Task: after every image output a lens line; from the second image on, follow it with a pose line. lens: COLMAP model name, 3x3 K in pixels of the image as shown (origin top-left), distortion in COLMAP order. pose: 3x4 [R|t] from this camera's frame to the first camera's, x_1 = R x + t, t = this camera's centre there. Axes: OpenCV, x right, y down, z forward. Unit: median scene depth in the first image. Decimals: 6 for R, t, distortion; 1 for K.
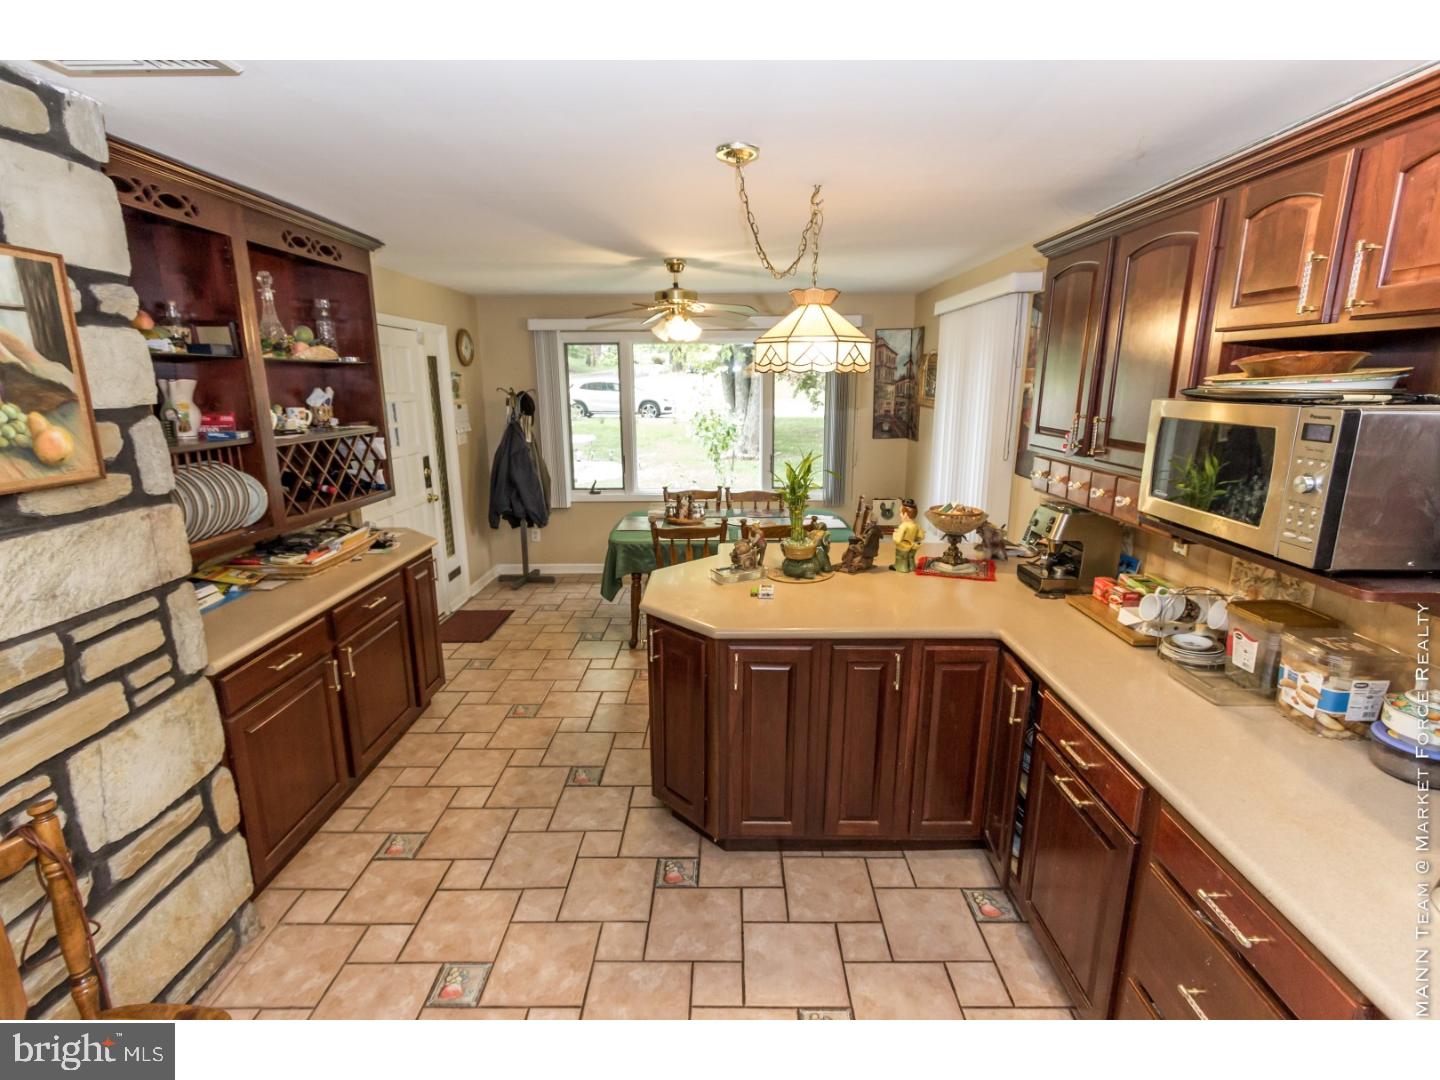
lens RADIAL K [[727.5, 0, 719.8], [0, 727.5, 530.2], [0, 0, 1]] dist [0.000478, -0.000549]
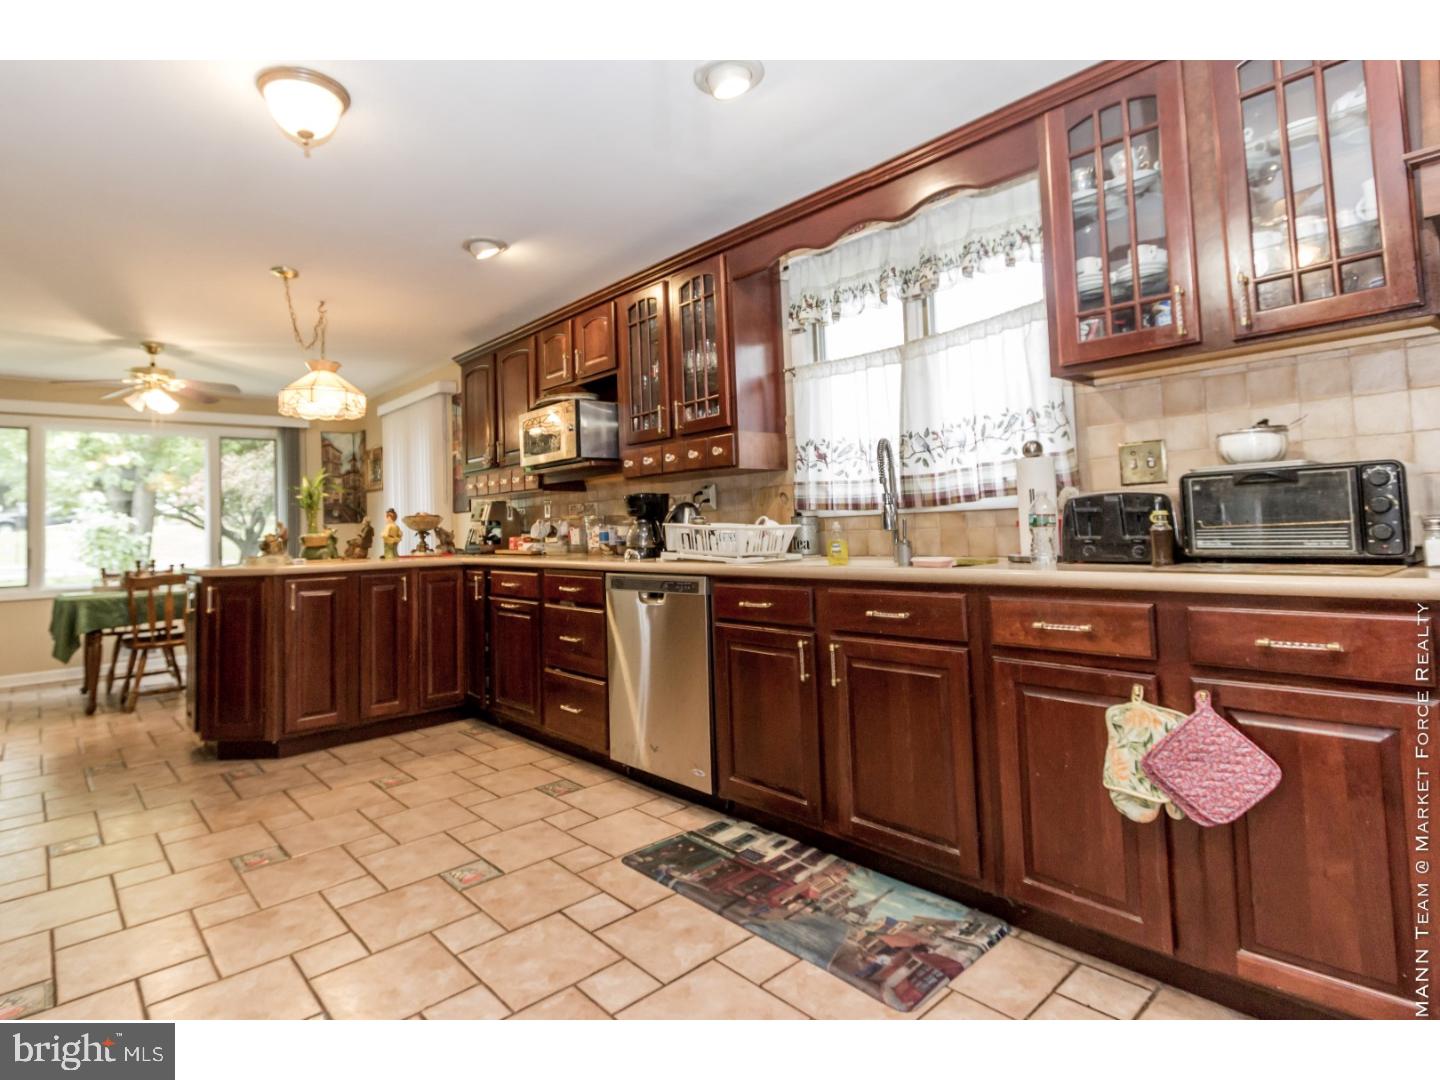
lens RADIAL K [[727.5, 0, 719.8], [0, 727.5, 530.2], [0, 0, 1]] dist [0.000478, -0.000549]
pose [[0.721176, -0.026208, 0.692256, -0.275335], [0.172211, 0.974698, -0.142504, 0.312908], [-0.671005, 0.221985, 0.707442, -0.486176]]
